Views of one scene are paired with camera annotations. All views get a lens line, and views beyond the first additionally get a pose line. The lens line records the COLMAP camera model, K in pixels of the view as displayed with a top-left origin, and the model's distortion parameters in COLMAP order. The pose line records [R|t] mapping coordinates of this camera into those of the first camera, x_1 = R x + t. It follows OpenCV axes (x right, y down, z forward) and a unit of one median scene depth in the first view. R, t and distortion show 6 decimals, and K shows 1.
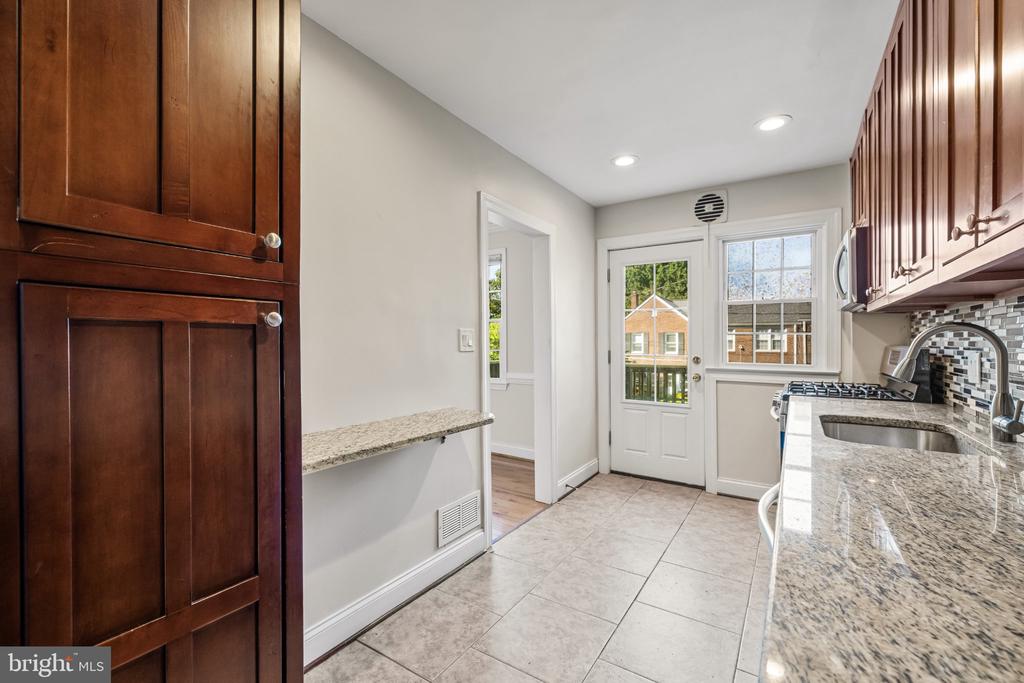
lens RADIAL K [[433.7, 0, 520.8], [0, 433.7, 344.4], [0, 0, 1]] dist [0.003478, 0.000204]
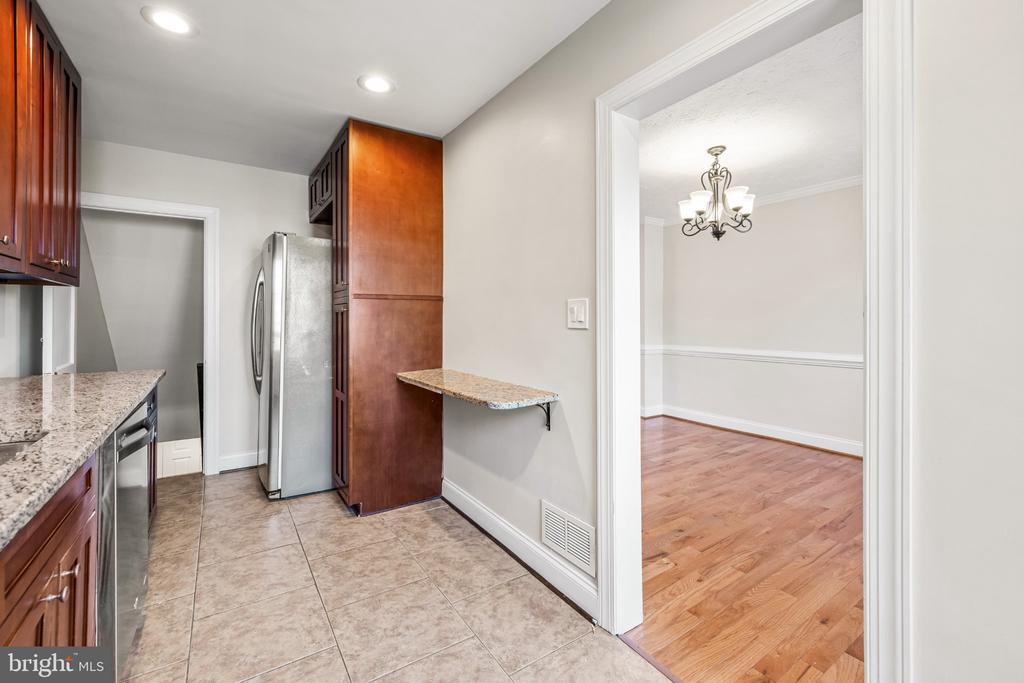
lens RADIAL K [[433.7, 0, 501.2], [0, 433.7, 317.3], [0, 0, 1]] dist [0.003478, 0.000204]
pose [[-0.417802, -0.000821, -0.908538, 0.683099], [0.000743, 0.999999, -0.001246, -0.003835], [0.908538, -0.001195, -0.417801, 1.309760]]
